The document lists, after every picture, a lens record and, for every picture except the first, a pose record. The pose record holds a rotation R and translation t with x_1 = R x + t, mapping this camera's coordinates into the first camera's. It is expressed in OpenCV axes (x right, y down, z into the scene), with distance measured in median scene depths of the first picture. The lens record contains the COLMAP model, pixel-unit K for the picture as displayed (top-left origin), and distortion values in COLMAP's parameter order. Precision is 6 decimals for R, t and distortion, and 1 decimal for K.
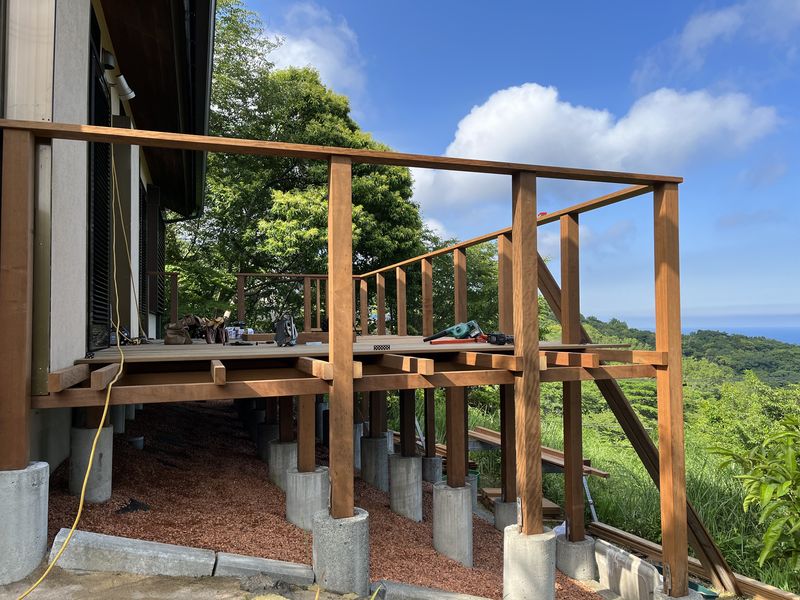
lens RADIAL K [[596.8, 0, 398.0], [0, 596.8, 291.2], [0, 0, 1]] dist [0.126676, -0.140520]
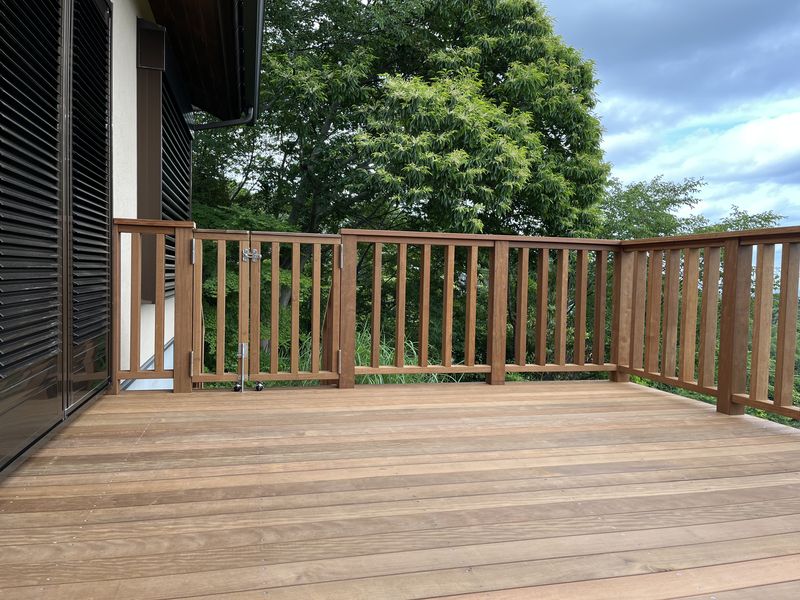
lens RADIAL K [[596.8, 0, 398.0], [0, 596.8, 291.2], [0, 0, 1]] dist [0.126676, -0.140520]
pose [[0.996757, 0.043056, -0.067988, -0.149836], [-0.036936, 0.995361, 0.088842, -0.025241], [0.071497, -0.086043, 0.993723, 0.445083]]
